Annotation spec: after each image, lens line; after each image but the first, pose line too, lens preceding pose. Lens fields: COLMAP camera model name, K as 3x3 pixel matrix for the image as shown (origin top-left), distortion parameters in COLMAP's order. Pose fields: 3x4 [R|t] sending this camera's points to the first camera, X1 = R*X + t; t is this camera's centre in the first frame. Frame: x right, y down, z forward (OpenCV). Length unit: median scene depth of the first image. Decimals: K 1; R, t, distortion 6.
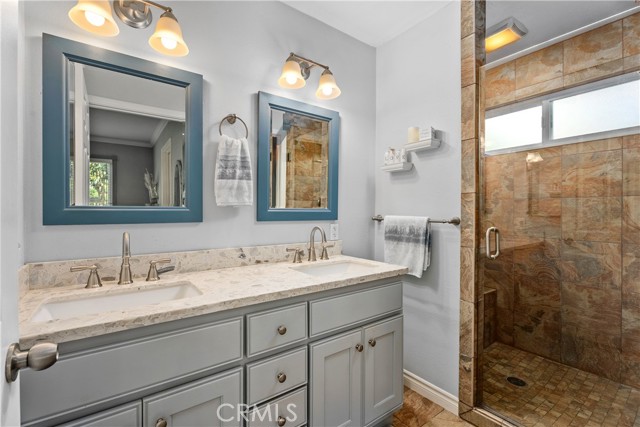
lens RADIAL K [[287.9, 0, 317.0], [0, 287.9, 209.1], [0, 0, 1]] dist [-0.001538, -0.002203]
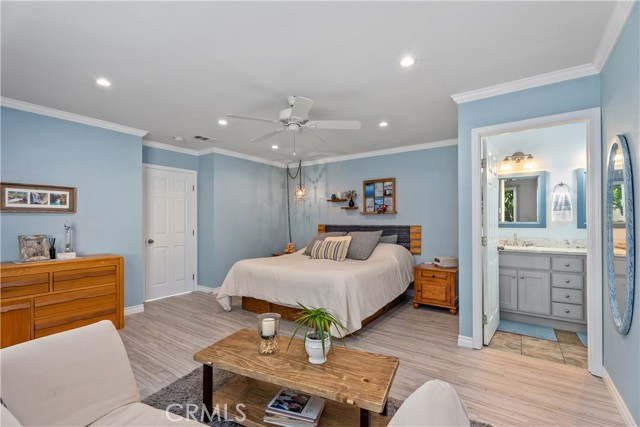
lens RADIAL K [[287.9, 0, 315.7], [0, 287.9, 218.9], [0, 0, 1]] dist [-0.001538, -0.002203]
pose [[0.301587, -0.011889, -0.953365, 1.298717], [-0.002918, 0.999906, -0.013393, 0.004448], [0.953434, 0.006821, 0.301524, -1.577525]]
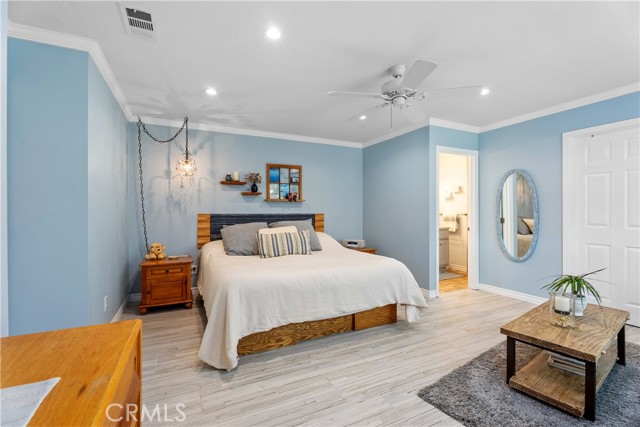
lens RADIAL K [[287.9, 0, 318.5], [0, 287.9, 211.4], [0, 0, 1]] dist [-0.001538, -0.002203]
pose [[0.982078, -0.002277, -0.188461, -0.613440], [0.001715, 0.999994, -0.003149, 0.014973], [0.188467, 0.002769, 0.982076, -2.814829]]
